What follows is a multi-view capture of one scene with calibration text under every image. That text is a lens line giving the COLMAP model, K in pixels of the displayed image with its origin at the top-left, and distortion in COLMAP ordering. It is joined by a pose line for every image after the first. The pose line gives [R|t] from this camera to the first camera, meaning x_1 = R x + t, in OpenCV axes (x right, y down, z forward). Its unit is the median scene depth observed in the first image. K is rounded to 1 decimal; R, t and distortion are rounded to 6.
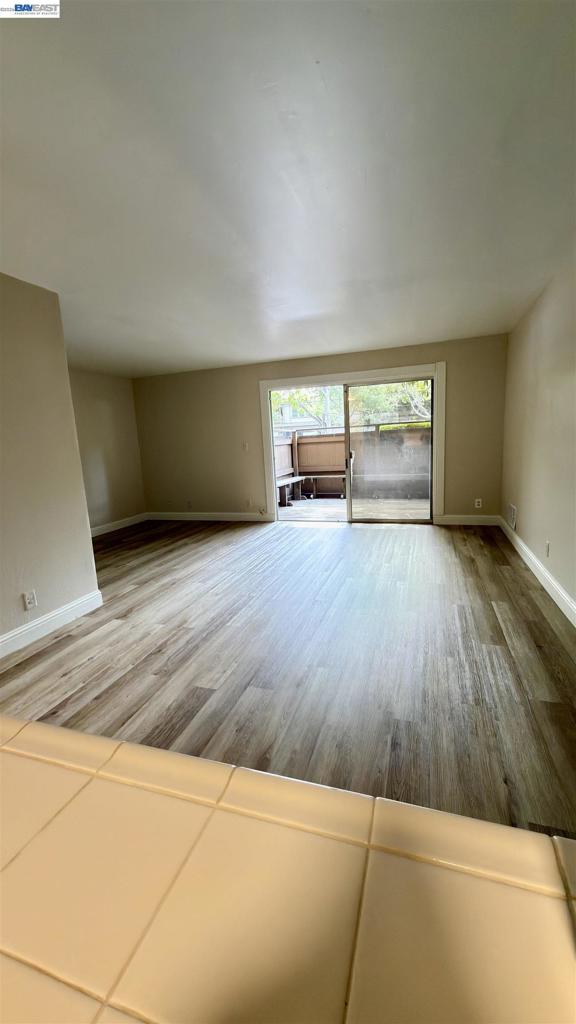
lens RADIAL K [[408.4, 0, 288.0], [0, 408.4, 512.0], [0, 0, 1]] dist [0.001444, 0.000353]
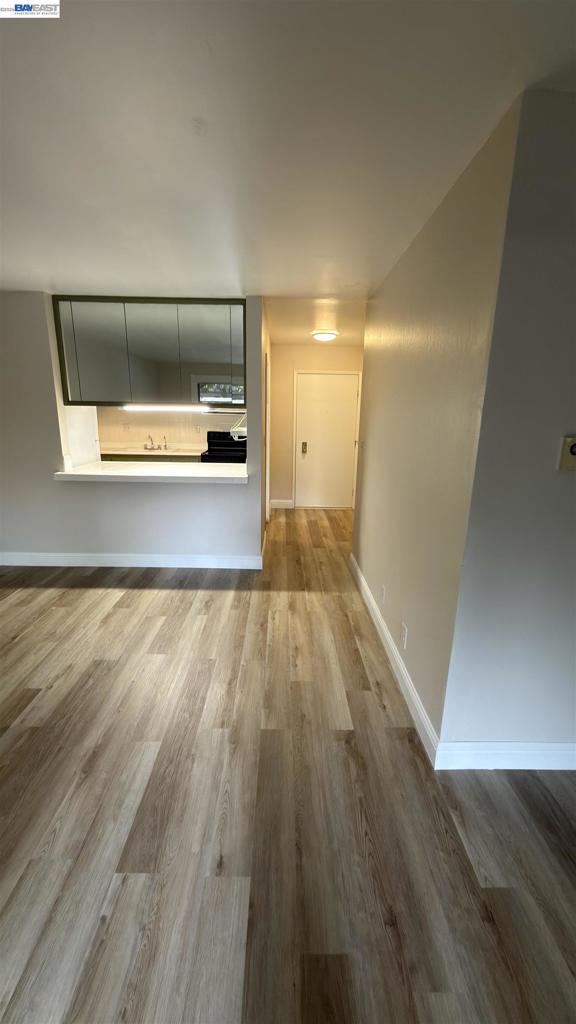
lens RADIAL K [[408.4, 0, 288.0], [0, 408.4, 512.0], [0, 0, 1]] dist [0.001444, 0.000353]
pose [[-0.943749, 0.119203, -0.308428, -0.177399], [-0.022058, 0.907986, 0.418419, -0.312931], [0.329925, 0.401686, -0.854282, 1.398978]]
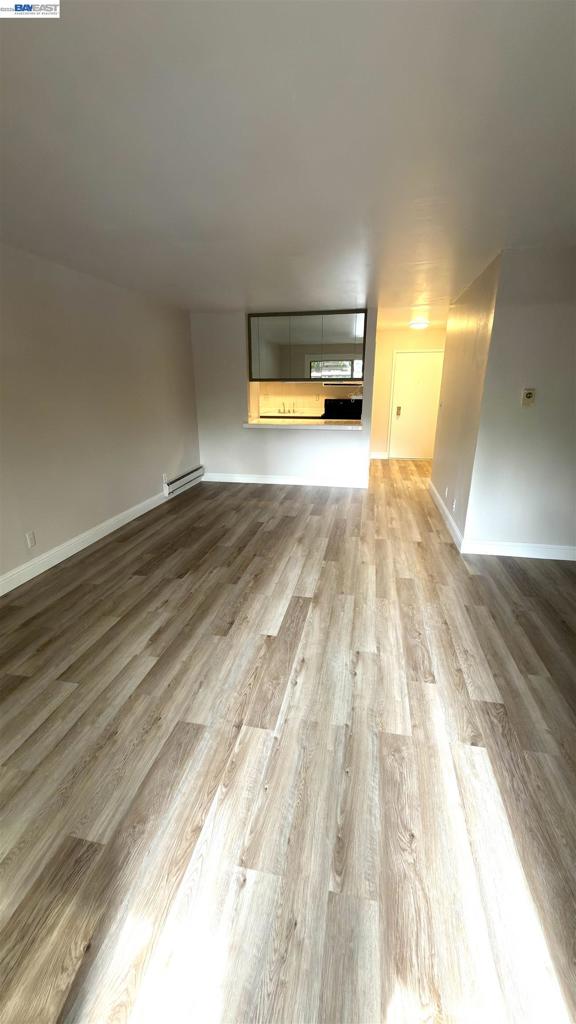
lens RADIAL K [[408.4, 0, 288.0], [0, 408.4, 512.0], [0, 0, 1]] dist [0.001444, 0.000353]
pose [[-0.990089, 0.095855, -0.102647, 0.115217], [0.036489, 0.881340, 0.471071, -0.445909], [0.135621, 0.462656, -0.876103, 2.062353]]
